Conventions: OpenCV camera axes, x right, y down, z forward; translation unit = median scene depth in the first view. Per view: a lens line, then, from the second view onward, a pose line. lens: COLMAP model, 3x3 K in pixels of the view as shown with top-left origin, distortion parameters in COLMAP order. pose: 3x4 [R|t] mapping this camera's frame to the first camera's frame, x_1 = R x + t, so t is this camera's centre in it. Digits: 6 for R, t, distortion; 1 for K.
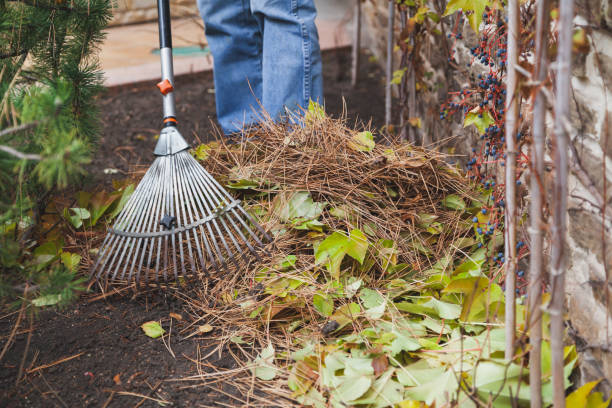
lens RADIAL K [[1174.1, 0, 306.0], [0, 1174.1, 204.0], [0, 0, 1]] dist [-0.005062, -0.018783]
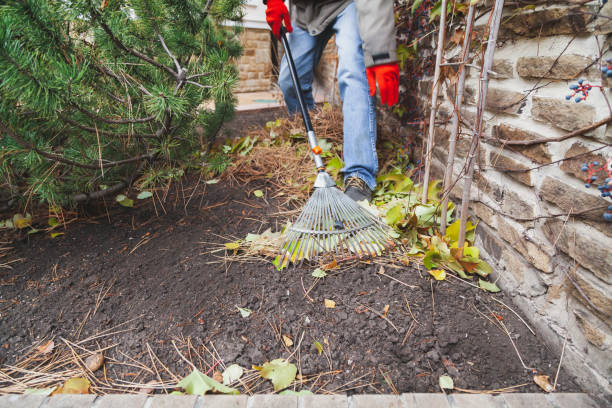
lens RADIAL K [[399.9, 0, 306.0], [0, 399.9, 204.0], [0, 0, 1]] dist [0.000760, -0.001158]
pose [[0.999353, 0.031496, 0.017388, -0.049050], [-0.032773, 0.996347, 0.078853, 0.061060], [-0.014841, -0.079372, 0.996735, 0.210159]]
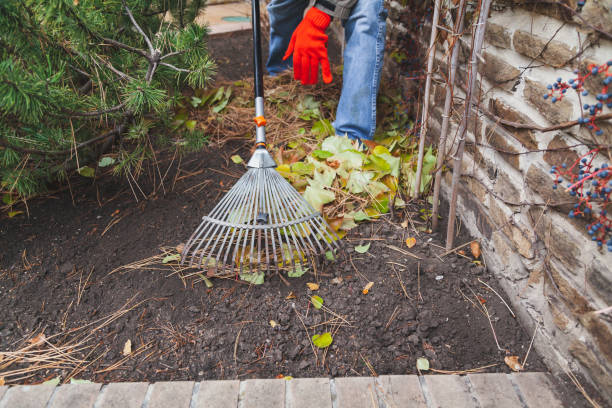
lens RADIAL K [[506.4, 0, 306.0], [0, 506.4, 204.0], [0, 0, 1]] dist [0.082548, -0.134647]
pose [[0.998847, 0.013142, 0.046183, -0.049990], [-0.022501, 0.977780, 0.208422, -0.004048], [-0.042418, -0.209221, 0.976948, 0.112424]]
